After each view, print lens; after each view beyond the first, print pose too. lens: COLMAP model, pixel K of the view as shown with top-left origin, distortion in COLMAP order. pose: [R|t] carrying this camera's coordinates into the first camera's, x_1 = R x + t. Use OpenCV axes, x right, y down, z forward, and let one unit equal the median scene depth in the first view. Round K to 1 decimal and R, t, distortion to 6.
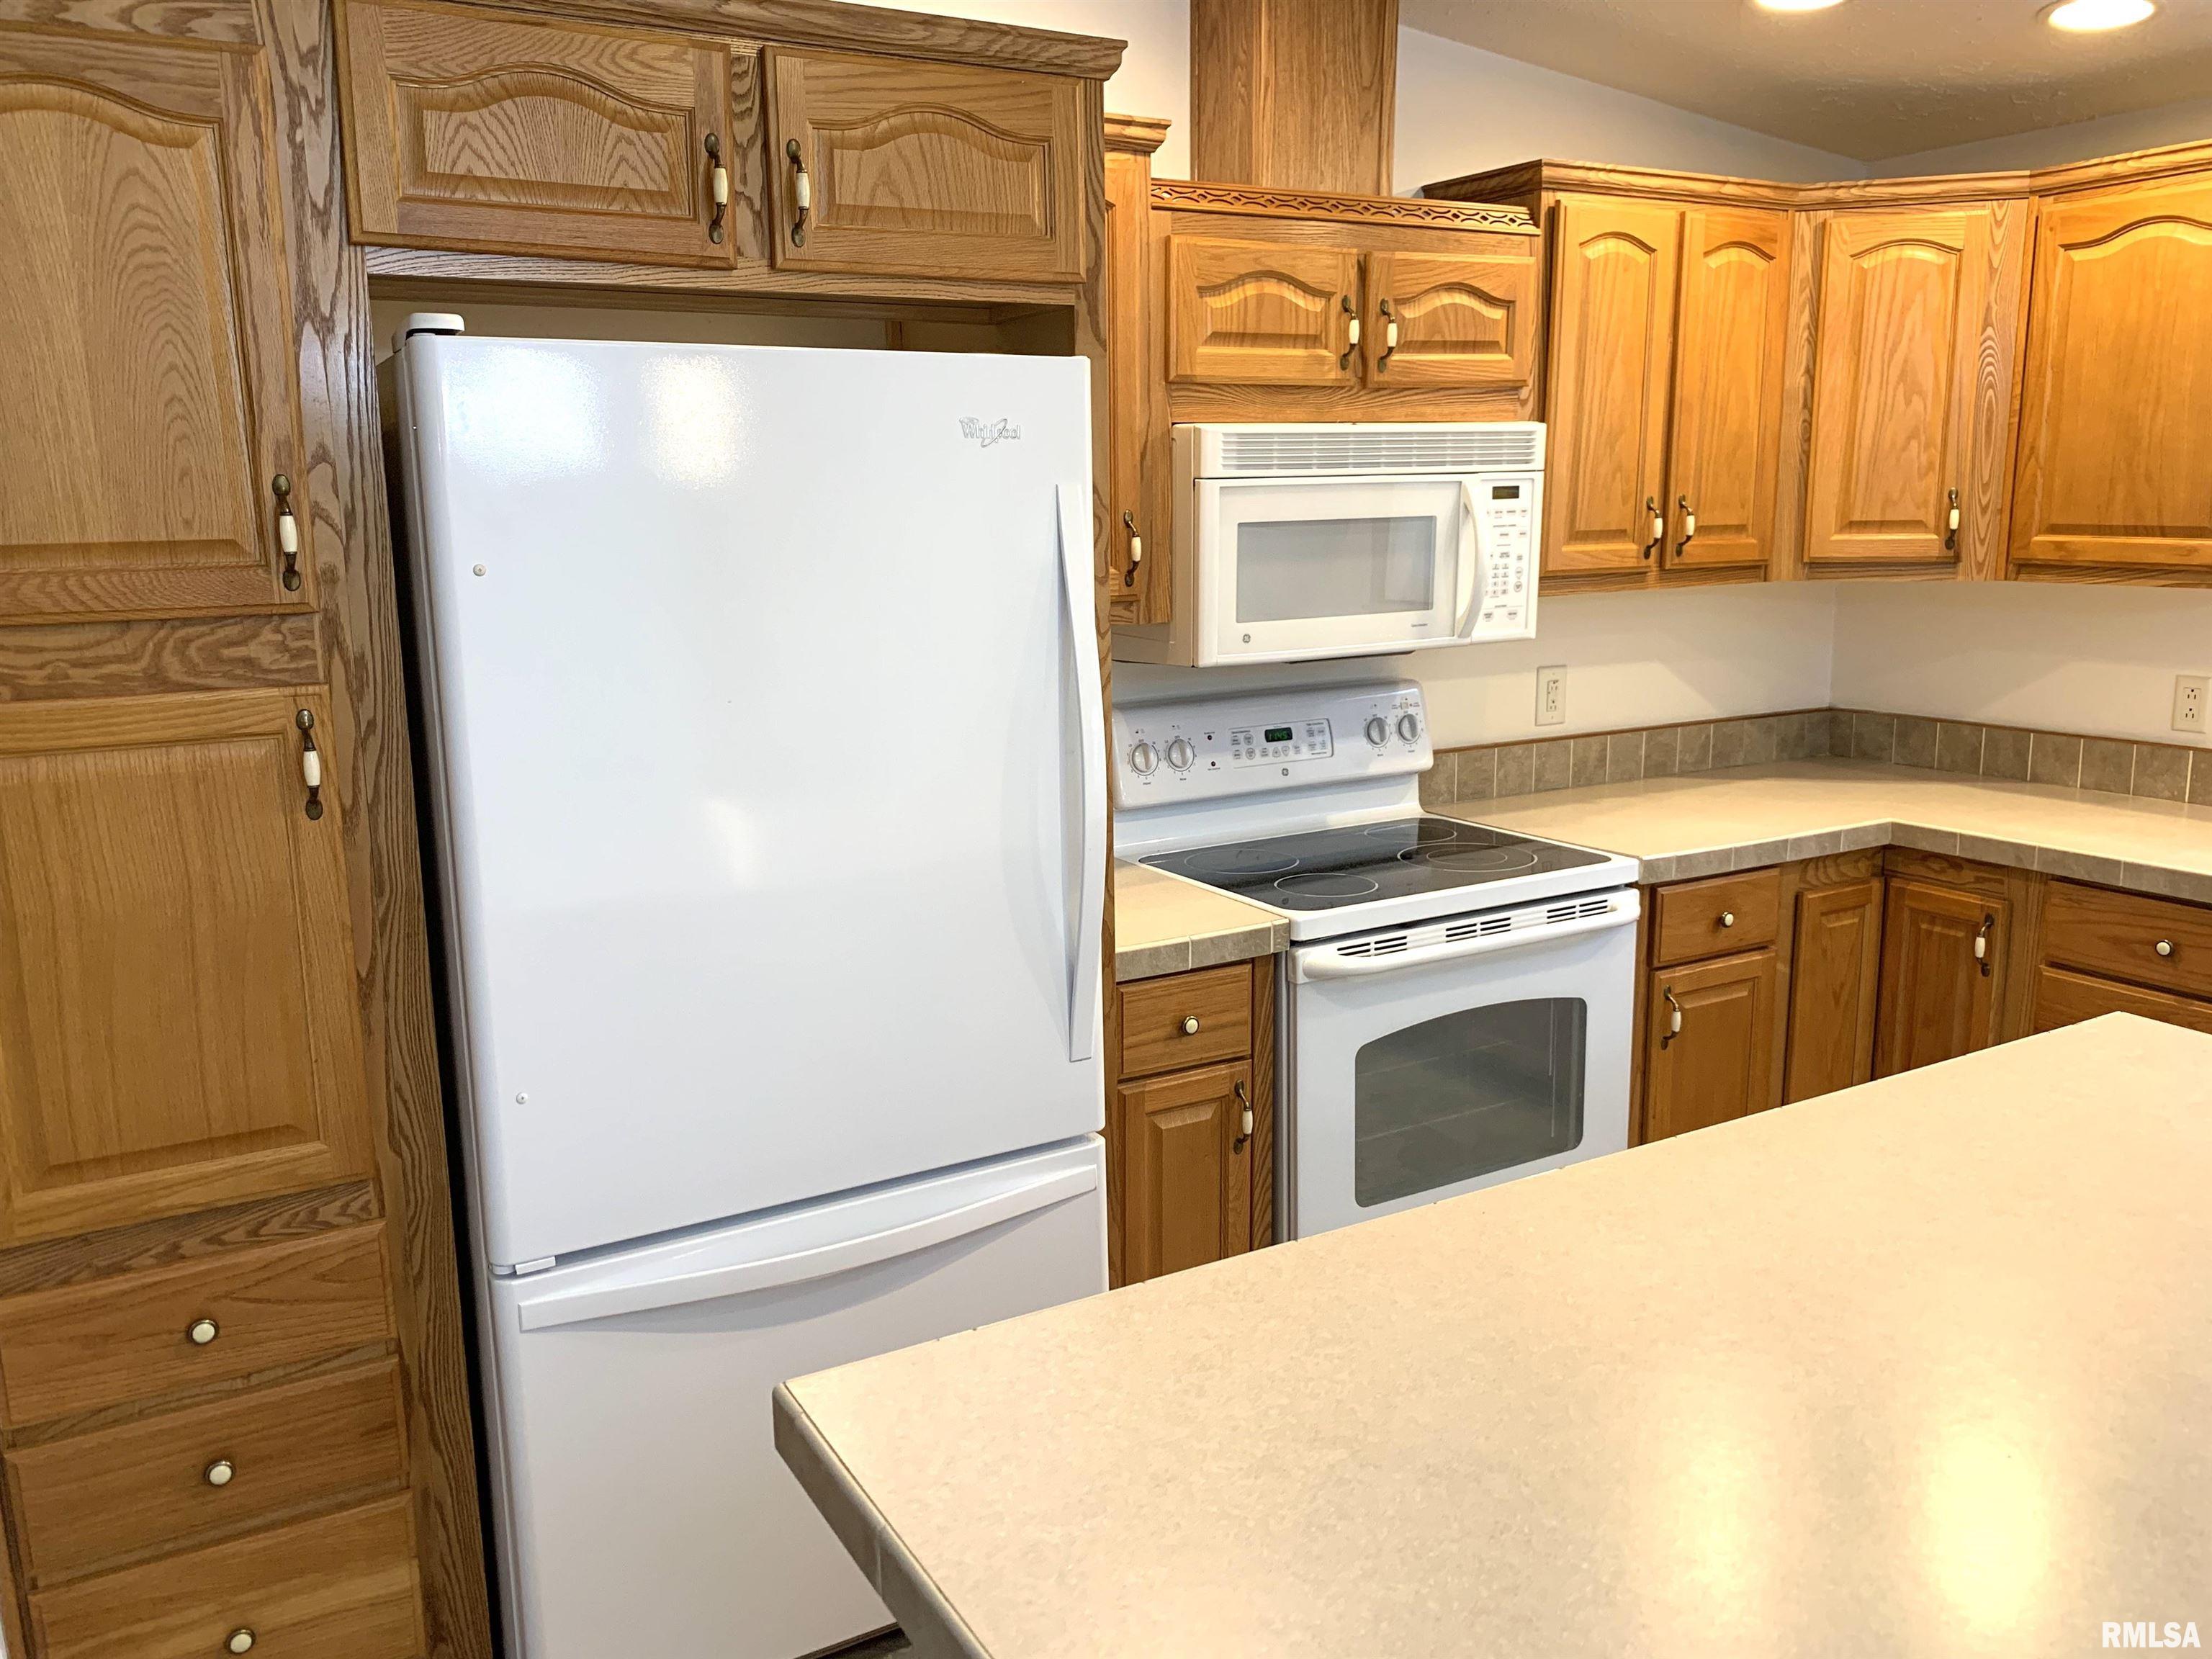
lens RADIAL K [[1689.4, 0, 1073.0], [0, 1689.4, 816.0], [0, 0, 1]] dist [0.037964, -0.055990]
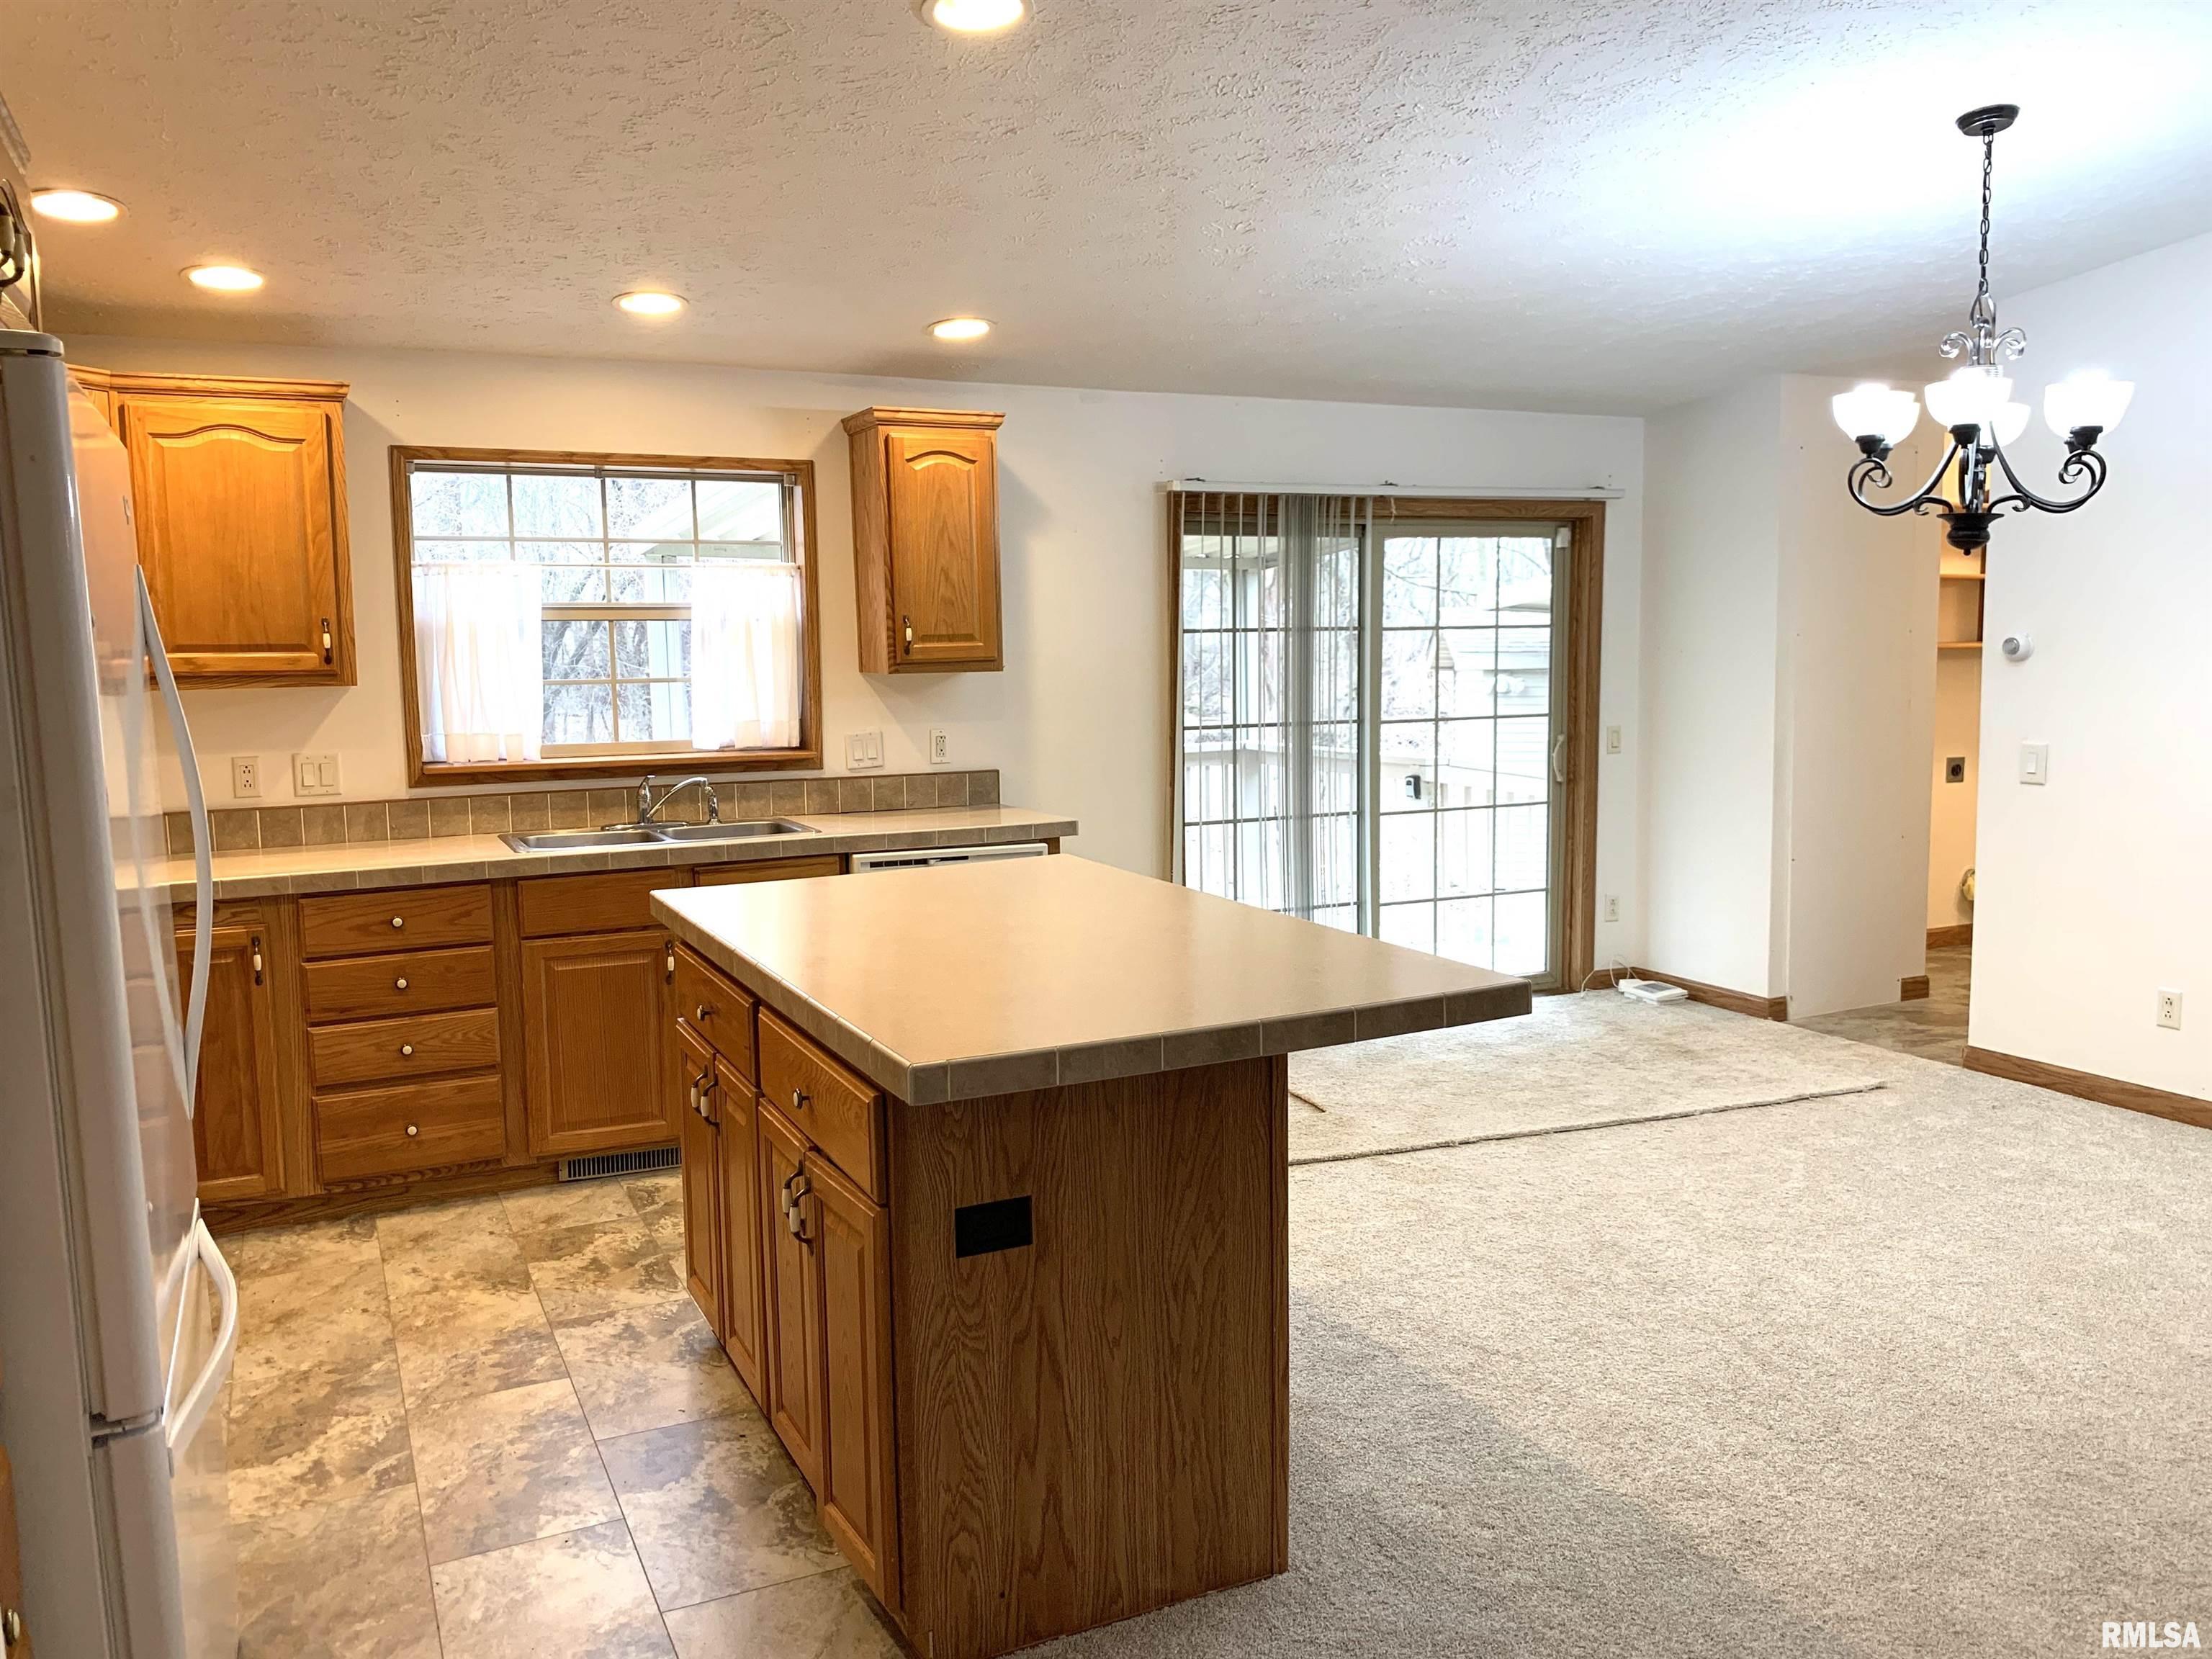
lens RADIAL K [[1689.4, 0, 1098.7], [0, 1689.4, 820.7], [0, 0, 1]] dist [0.037964, -0.055990]
pose [[0.065714, -0.093766, 0.993423, -0.745684], [0.201223, 0.976367, 0.078845, -0.001813], [-0.977339, 0.194718, 0.083029, 0.254895]]
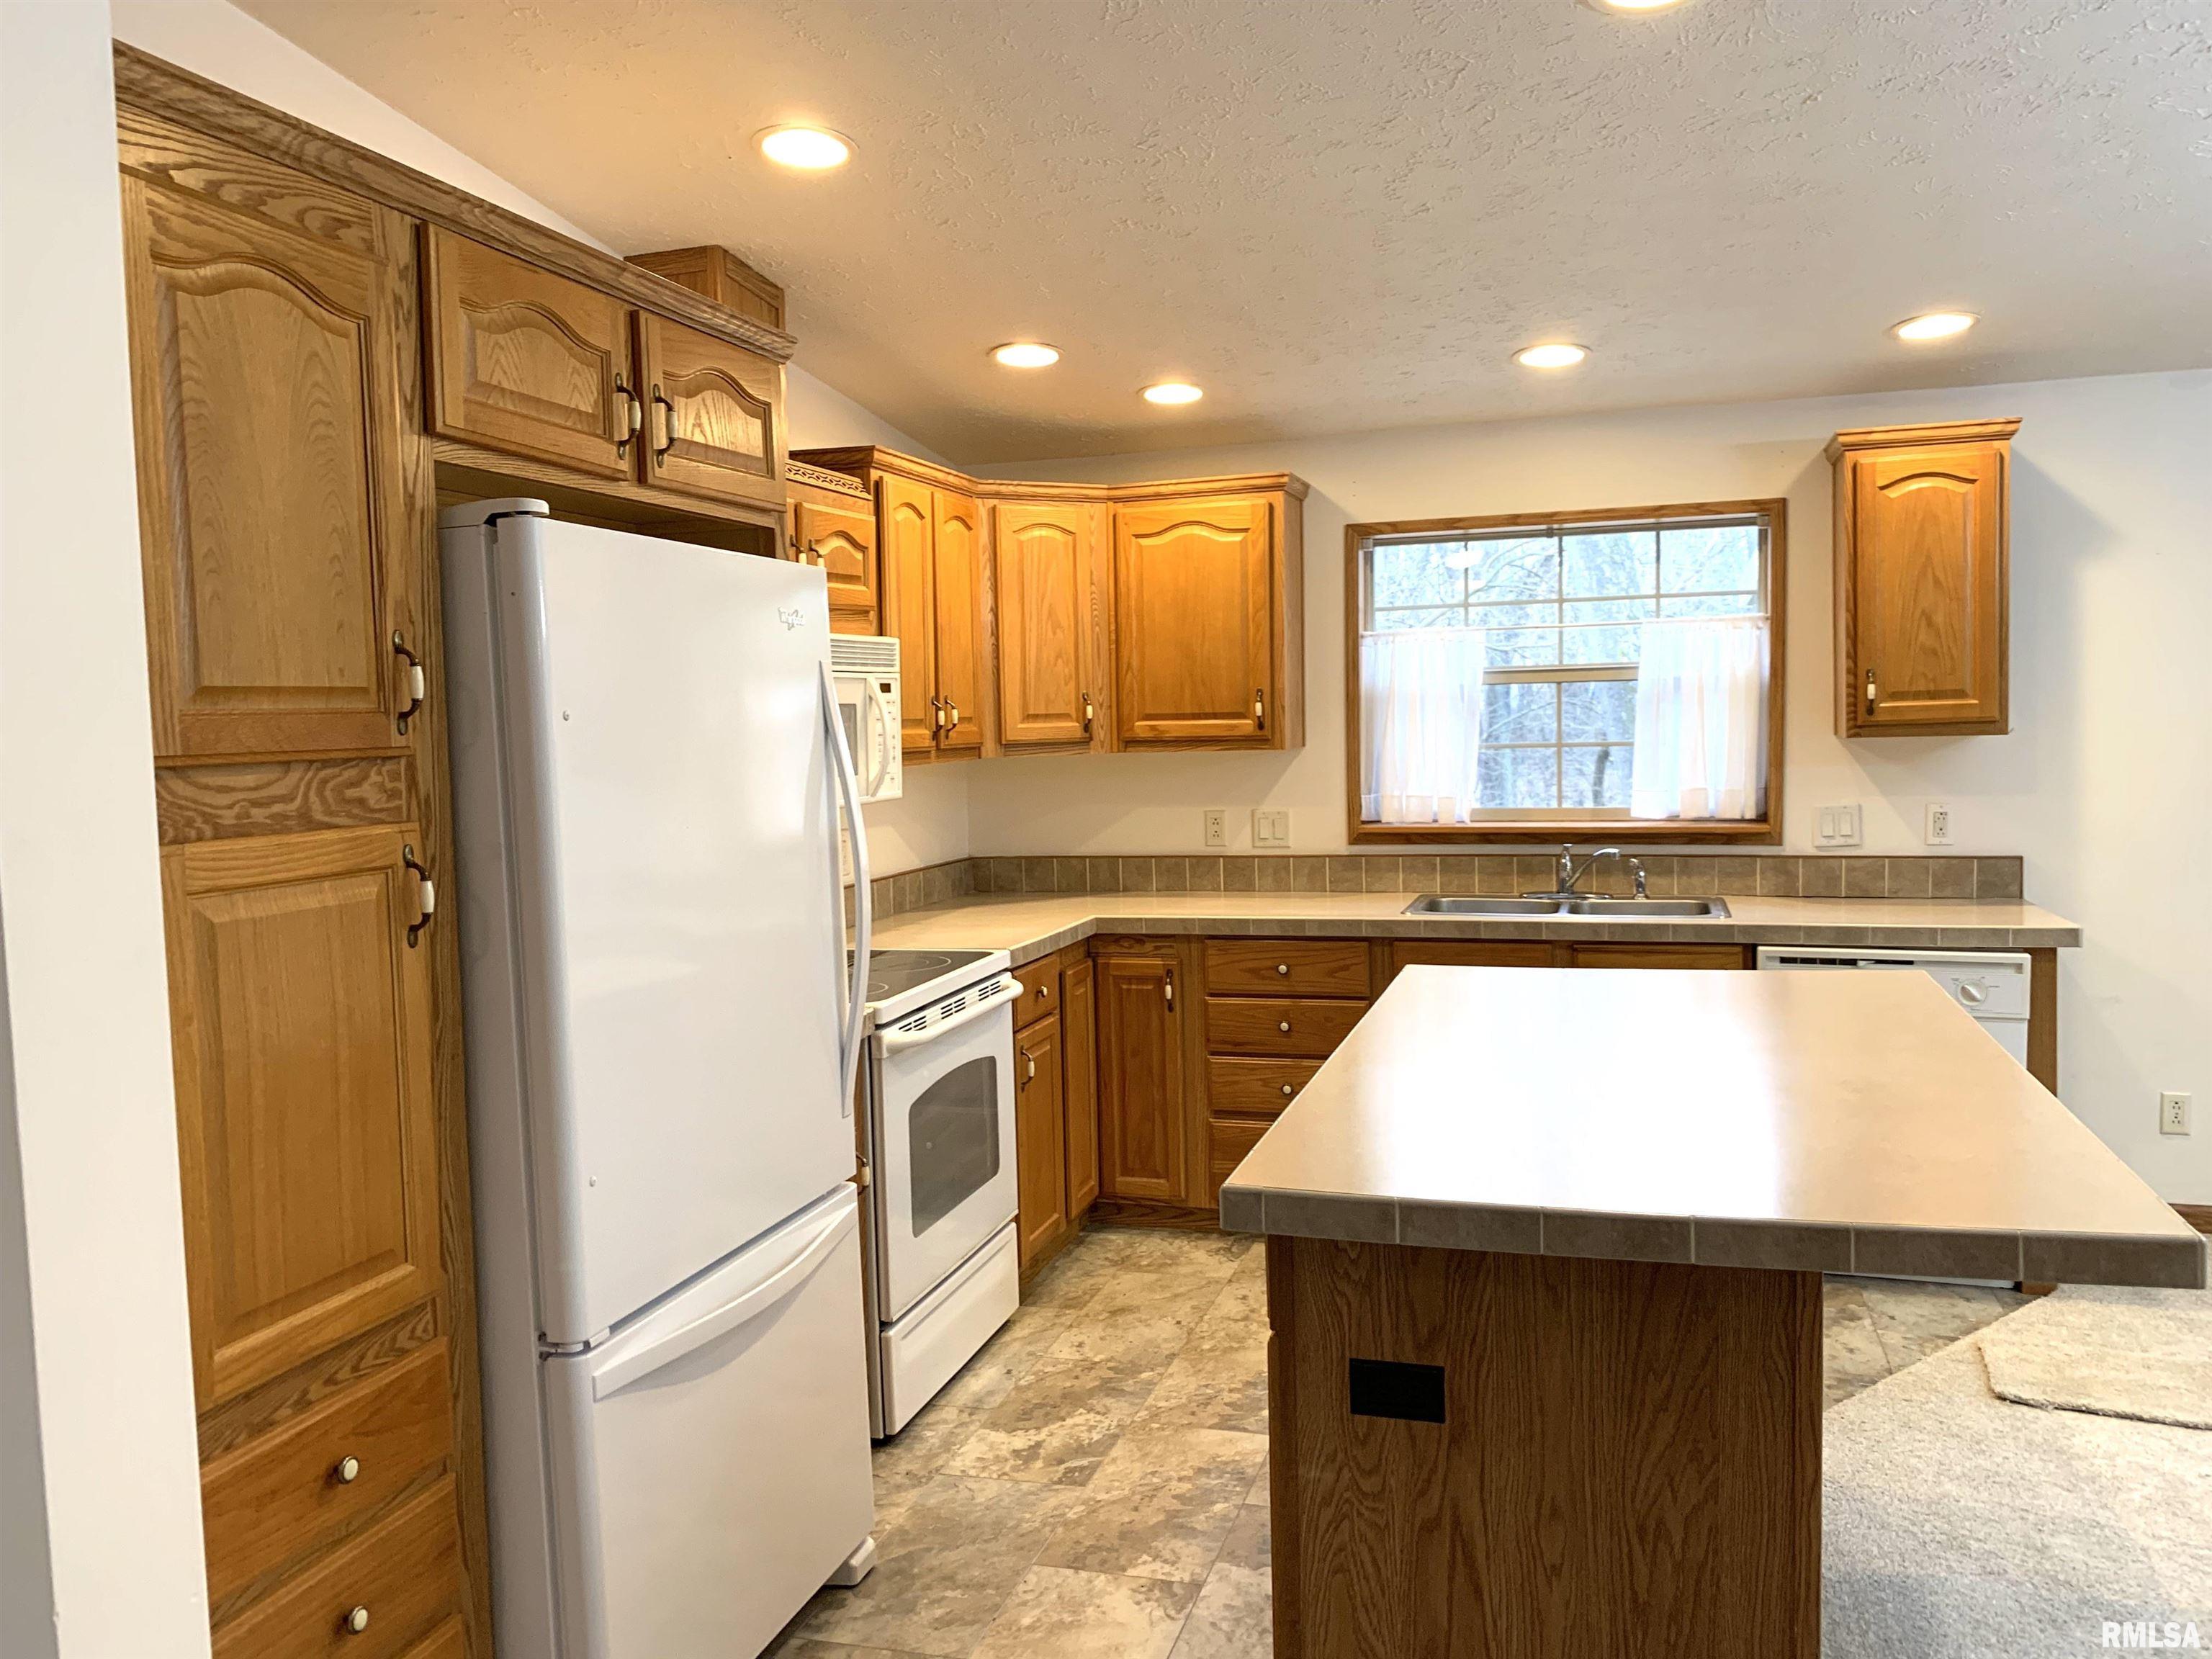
lens RADIAL K [[1689.4, 0, 1079.5], [0, 1689.4, 833.5], [0, 0, 1]] dist [0.037964, -0.055990]
pose [[0.734416, -0.052476, 0.676668, -0.536400], [0.143057, 0.986576, -0.078756, 0.047214], [-0.663451, 0.154642, 0.732064, -0.046409]]
